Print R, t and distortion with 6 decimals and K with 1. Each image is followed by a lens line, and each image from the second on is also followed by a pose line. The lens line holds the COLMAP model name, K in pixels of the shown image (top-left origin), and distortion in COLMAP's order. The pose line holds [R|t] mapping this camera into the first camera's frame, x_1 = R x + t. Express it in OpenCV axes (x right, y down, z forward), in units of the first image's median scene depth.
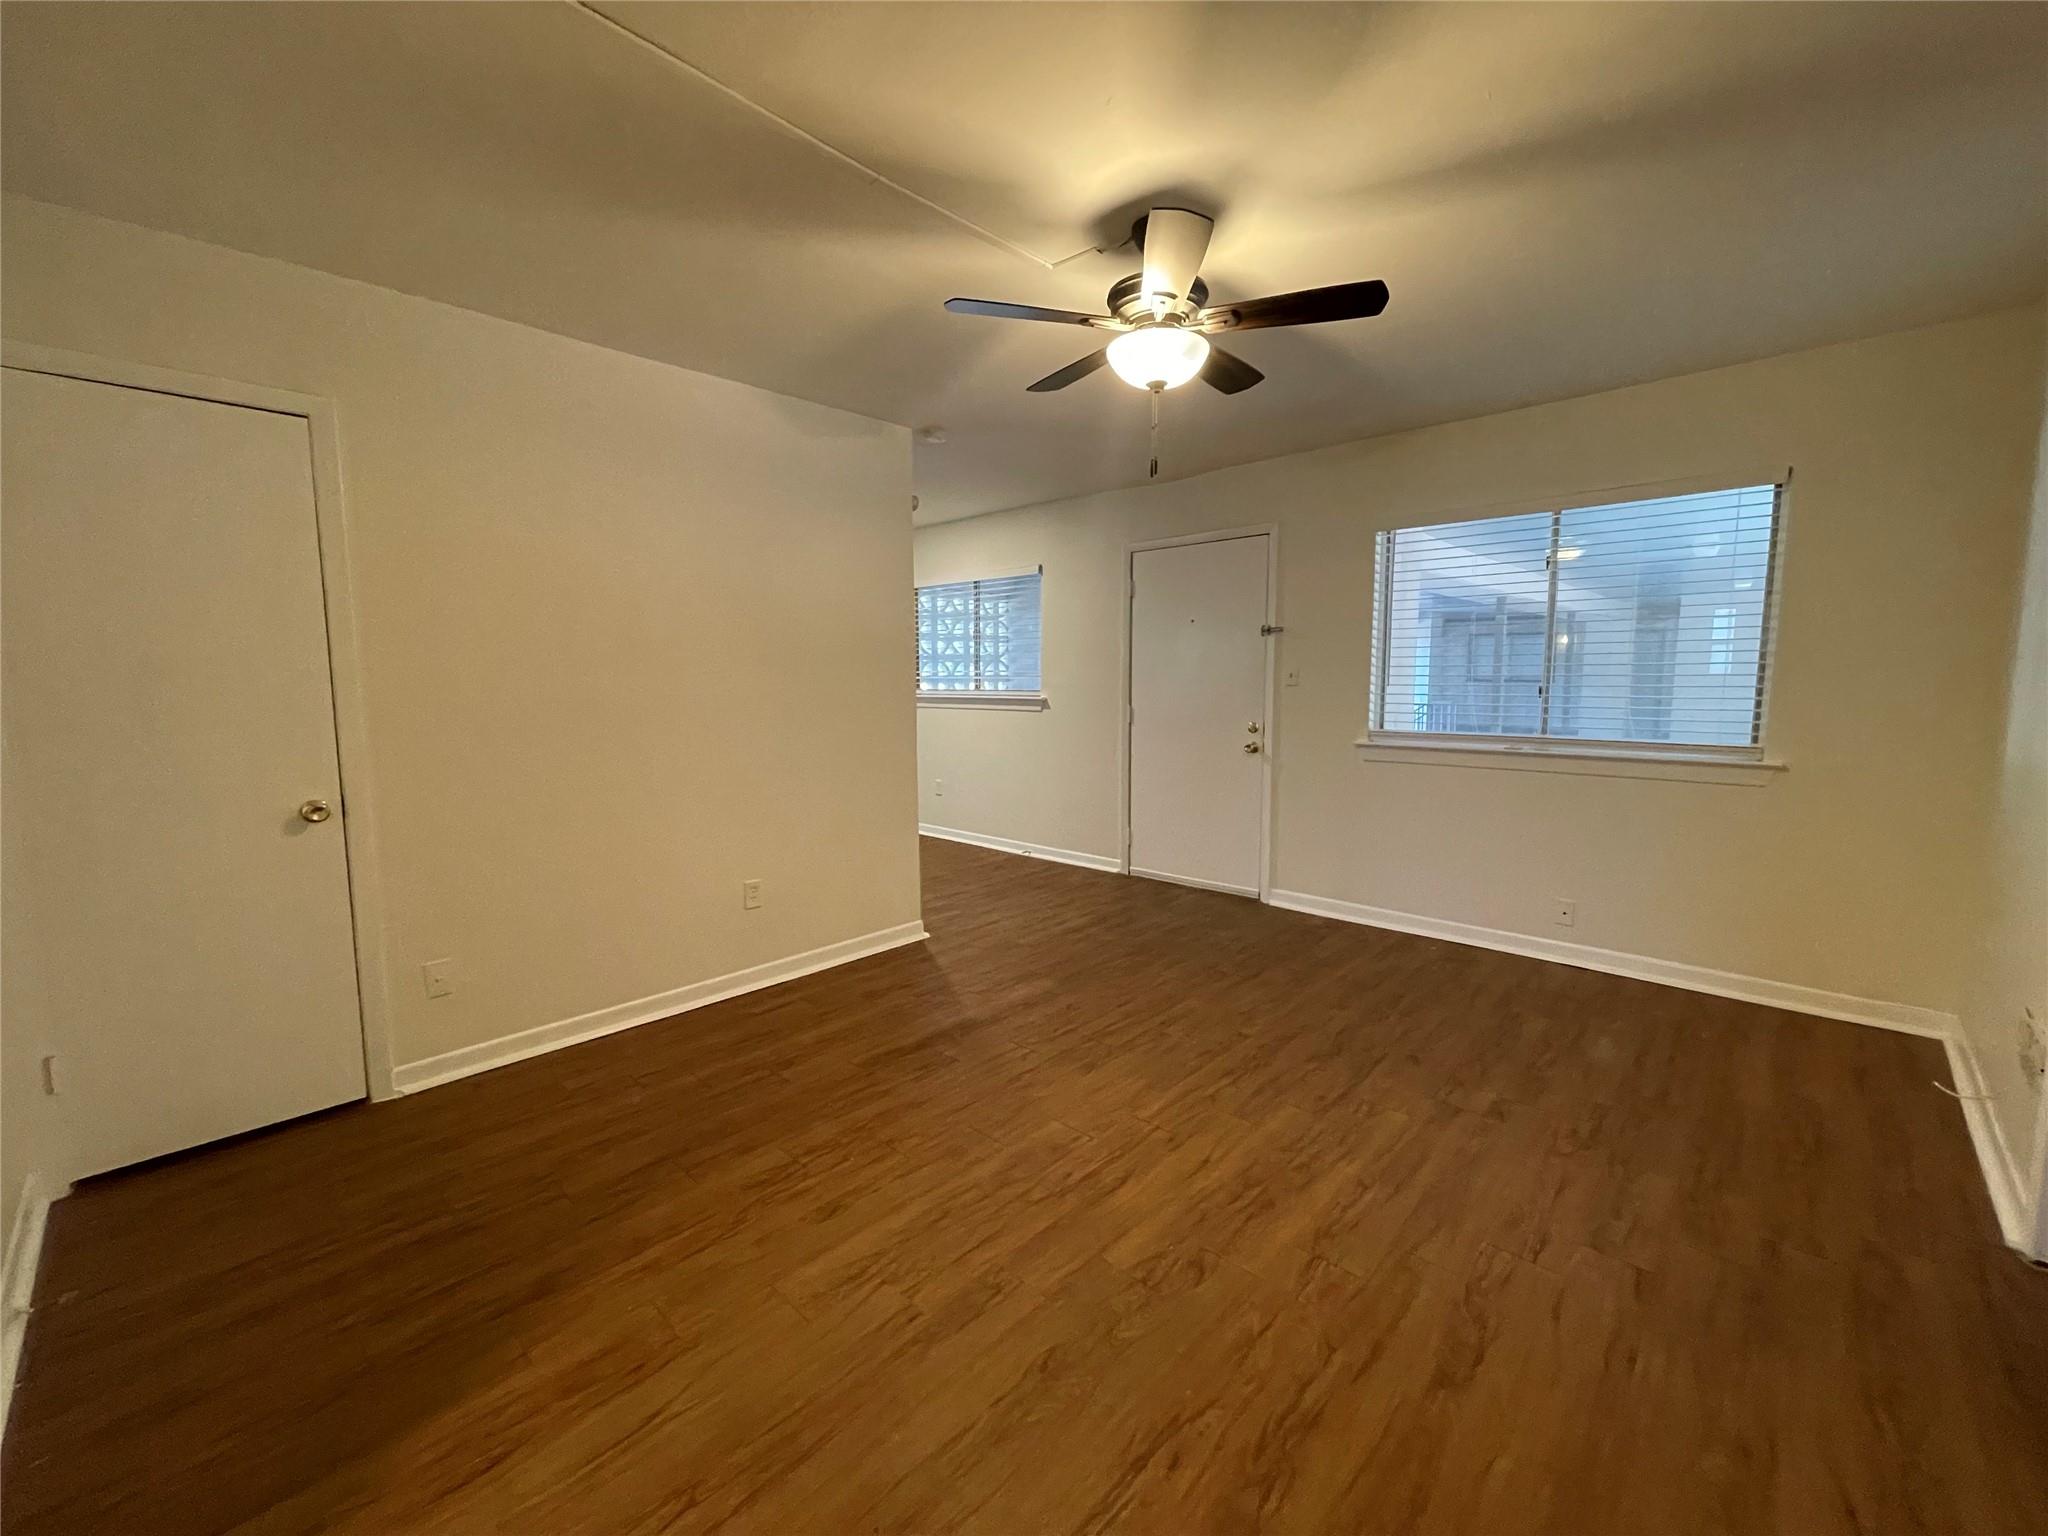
lens RADIAL K [[826.5, 0, 1020.4], [0, 826.5, 765.8], [0, 0, 1]] dist [-0.000158, -0.000066]
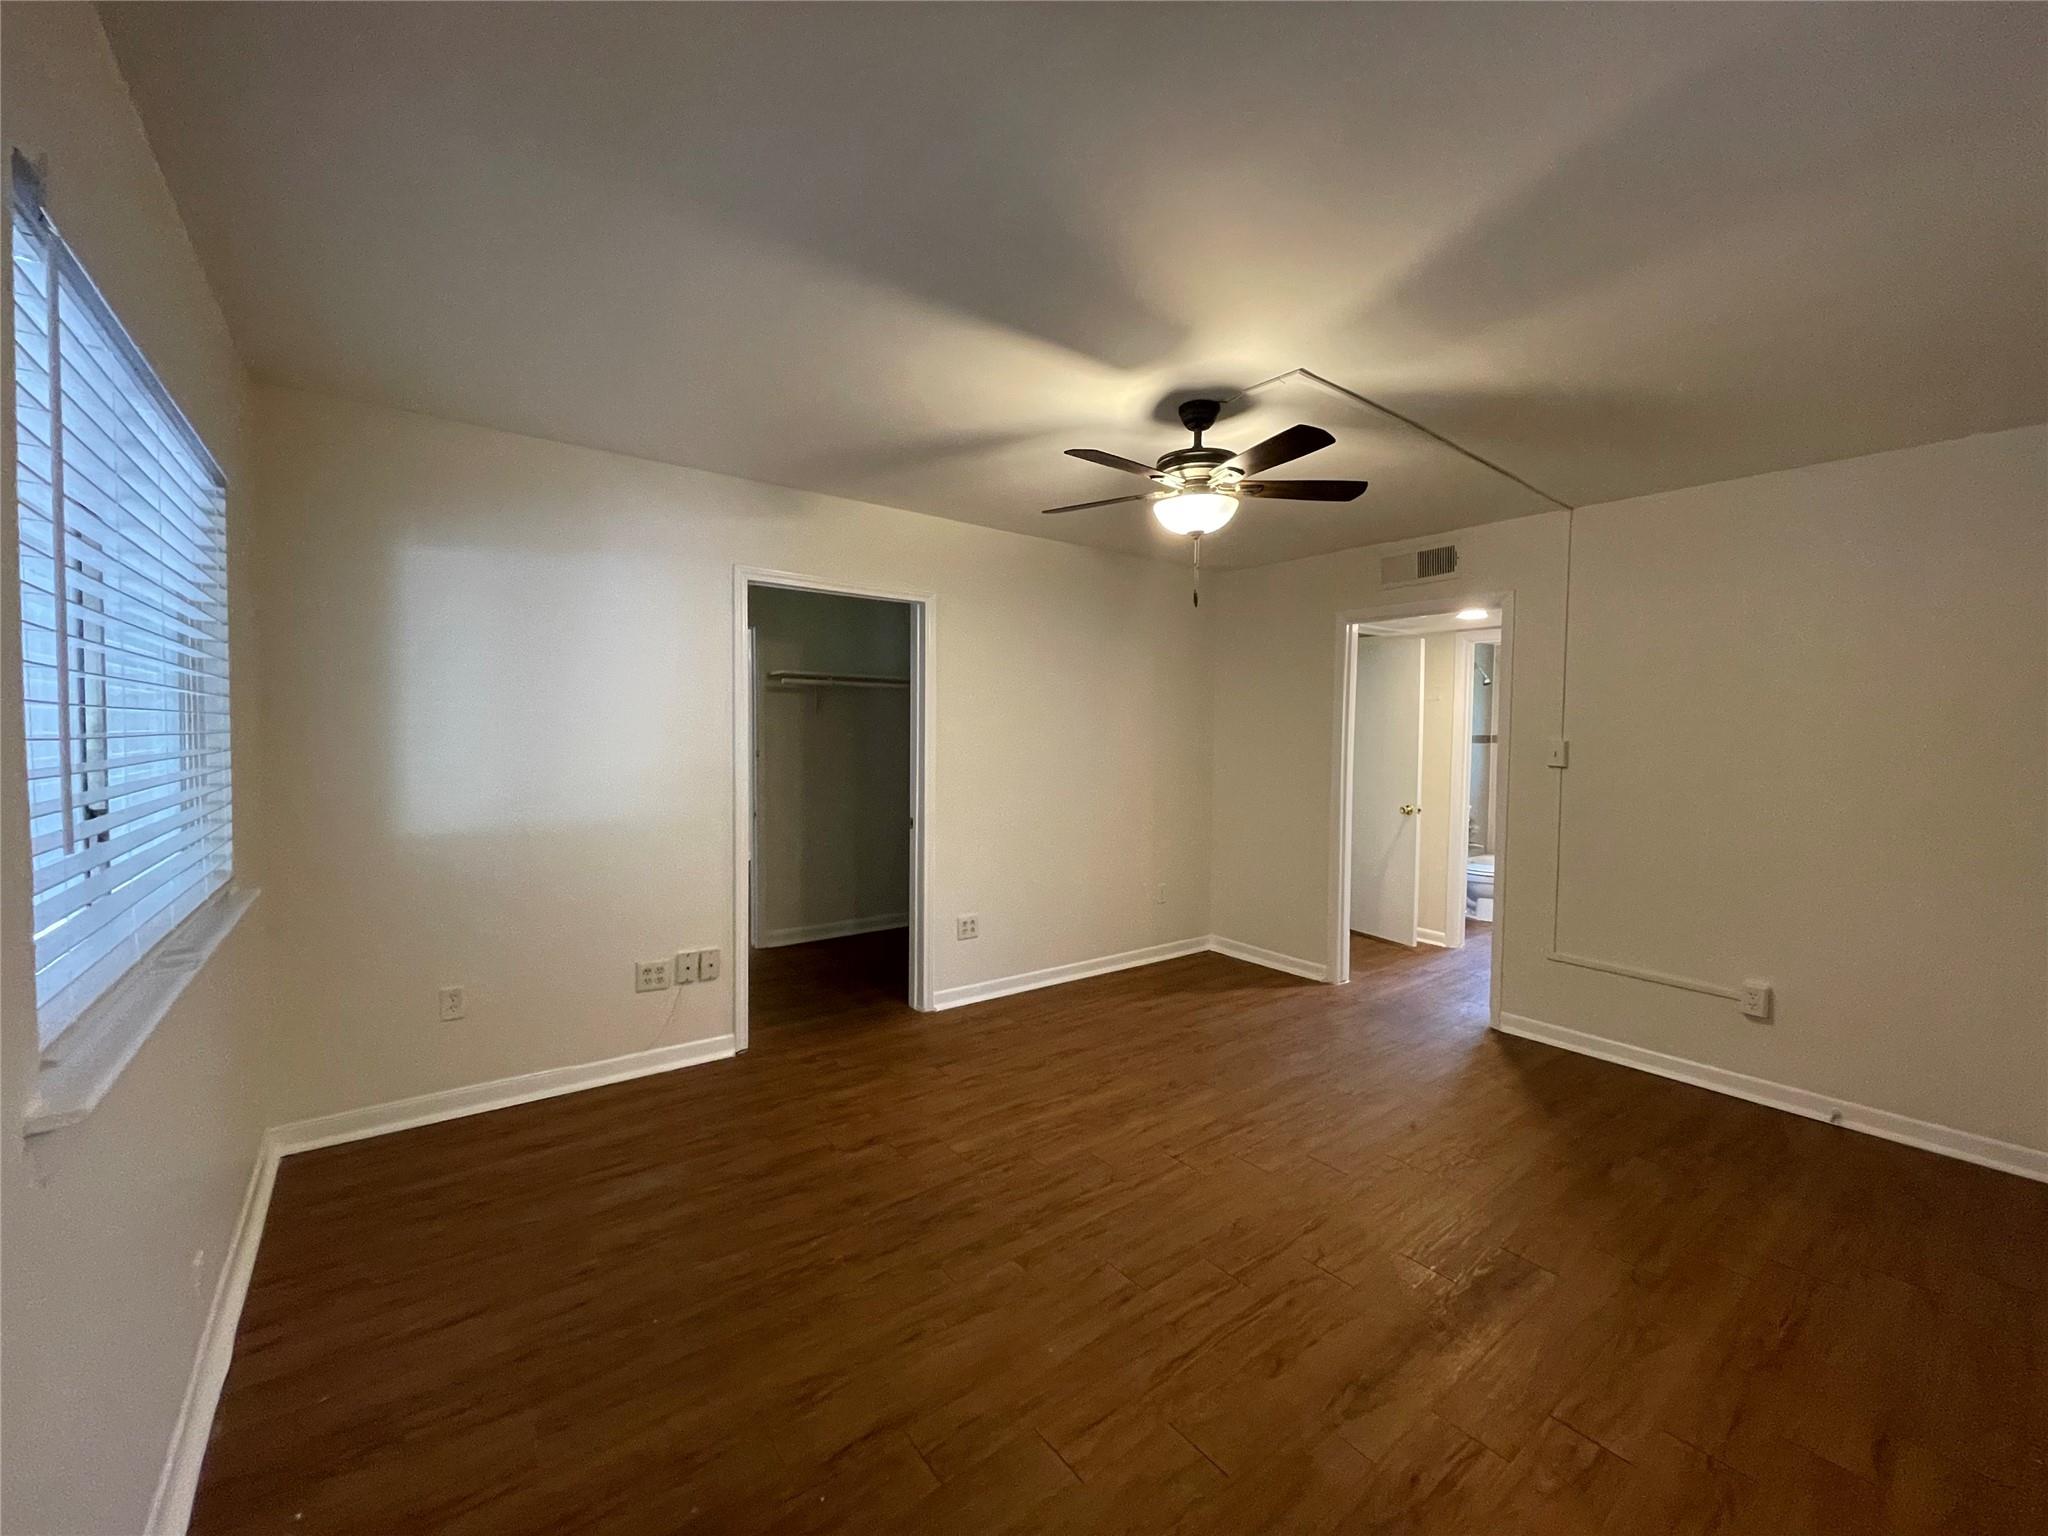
lens RADIAL K [[826.5, 0, 1020.4], [0, 826.5, 765.8], [0, 0, 1]] dist [-0.000158, -0.000066]
pose [[-0.988100, -0.013790, 0.153192, 0.221523], [0.008715, 0.989354, 0.145269, -0.288257], [-0.153564, 0.144875, -0.977461, 2.206796]]
